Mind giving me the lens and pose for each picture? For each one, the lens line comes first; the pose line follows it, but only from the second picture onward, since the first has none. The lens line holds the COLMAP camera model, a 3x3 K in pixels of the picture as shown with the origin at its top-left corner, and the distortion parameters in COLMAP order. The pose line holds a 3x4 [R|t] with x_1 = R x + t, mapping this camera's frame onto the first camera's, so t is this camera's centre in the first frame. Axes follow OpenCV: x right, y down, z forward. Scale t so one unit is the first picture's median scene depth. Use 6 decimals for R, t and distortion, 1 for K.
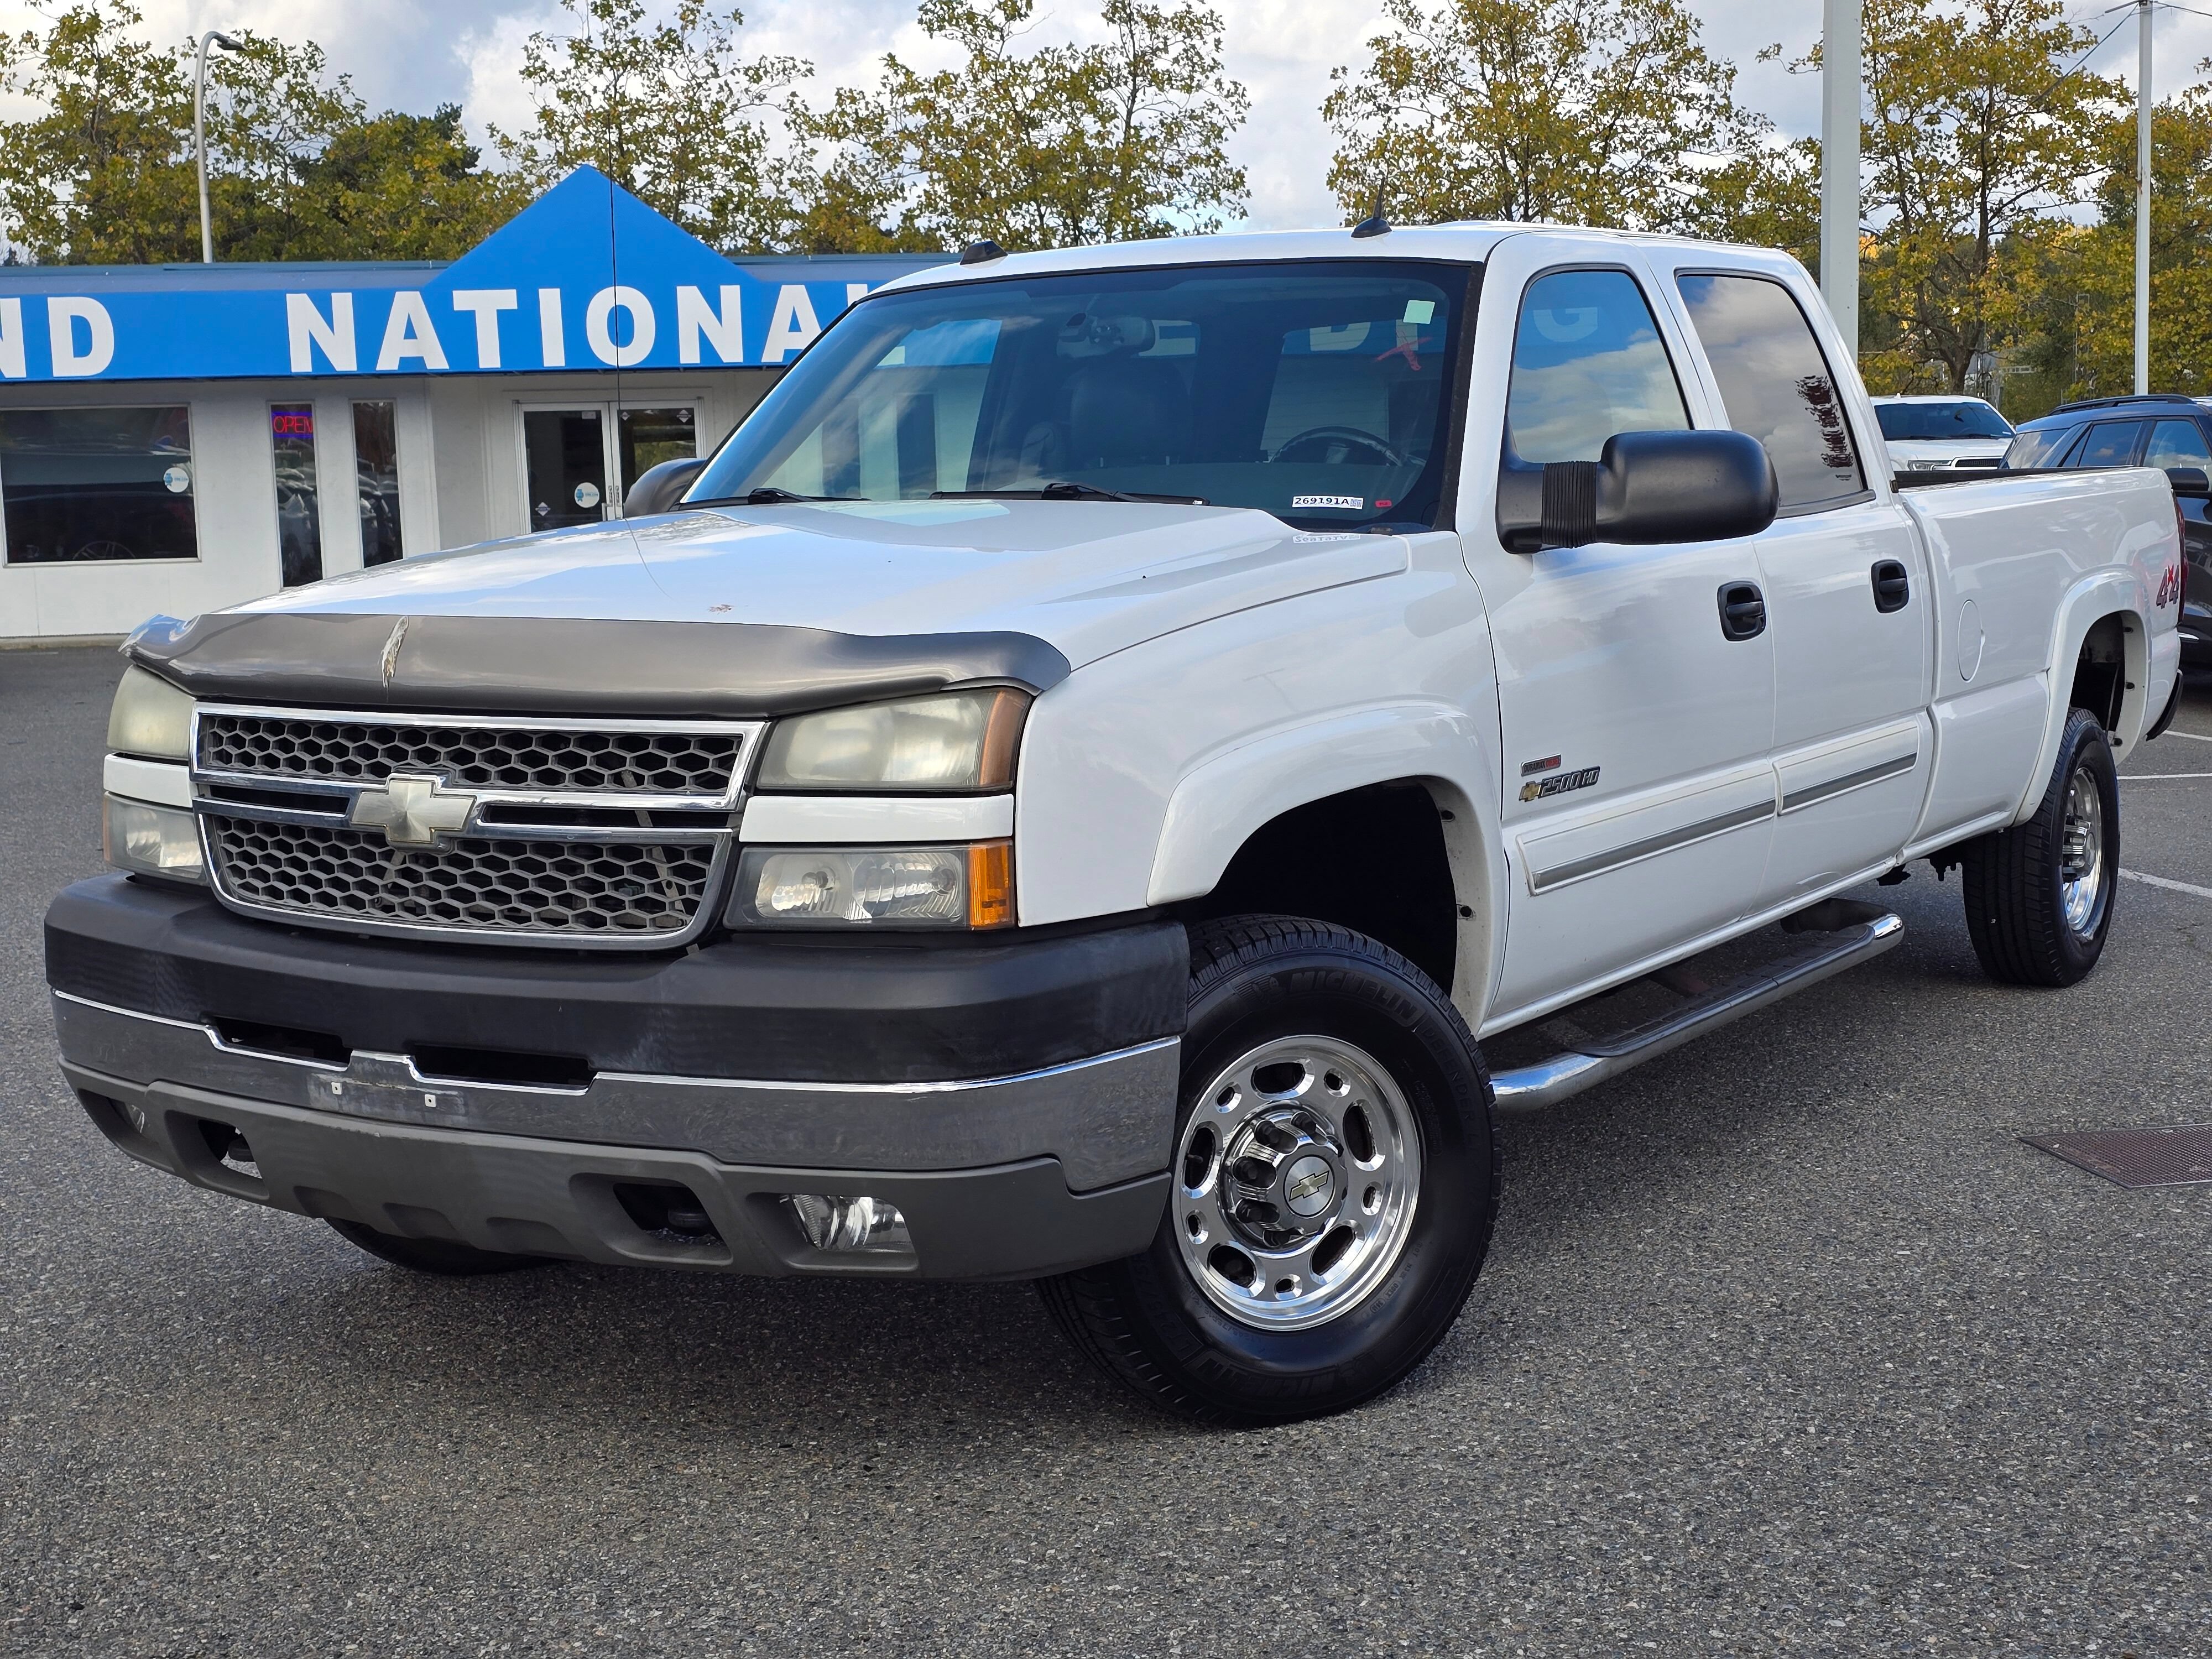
lens RADIAL K [[3021.0, 0, 1027.5], [0, 3021.0, 853.4], [0, 0, 1]] dist [0.052213, 0.031339]
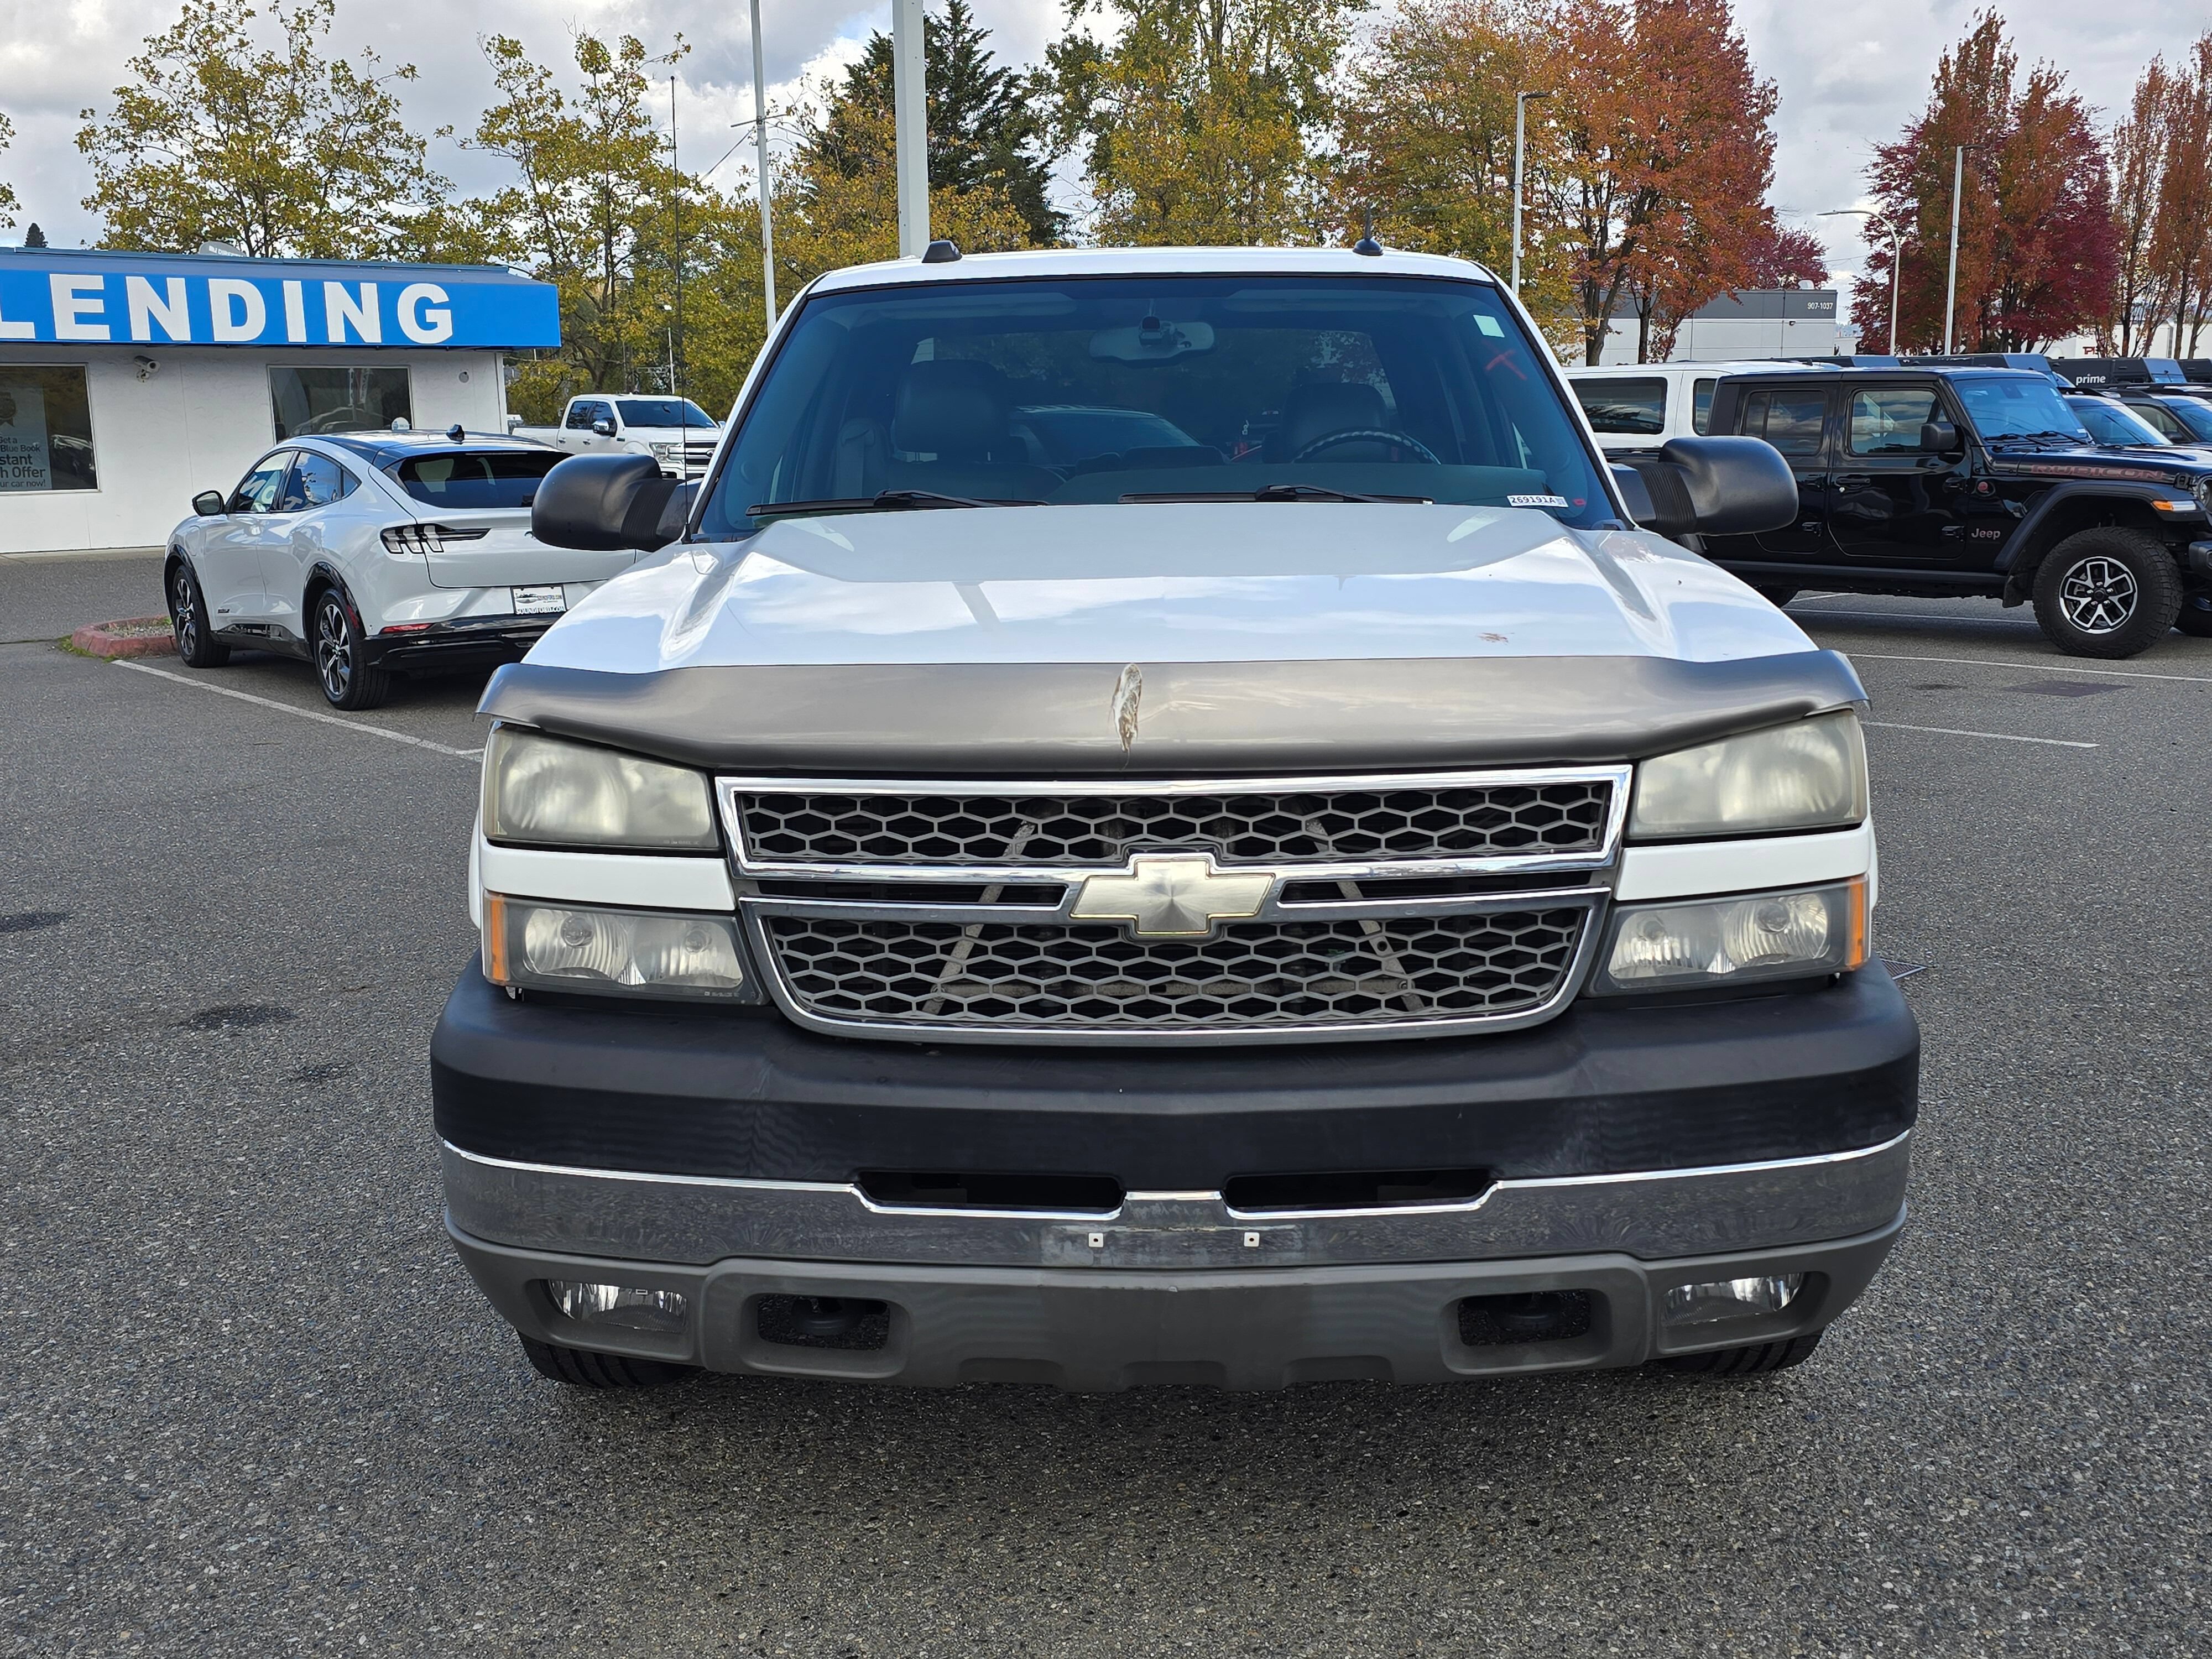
lens RADIAL K [[2079.9, 0, 1106.0], [0, 2079.9, 829.5], [0, 0, 1]] dist [0.116108, -0.115711]
pose [[0.845057, -0.093009, 0.526524, -0.478130], [0.063291, 0.995231, 0.074224, -0.070453], [-0.530917, -0.029399, 0.846914, 0.483219]]
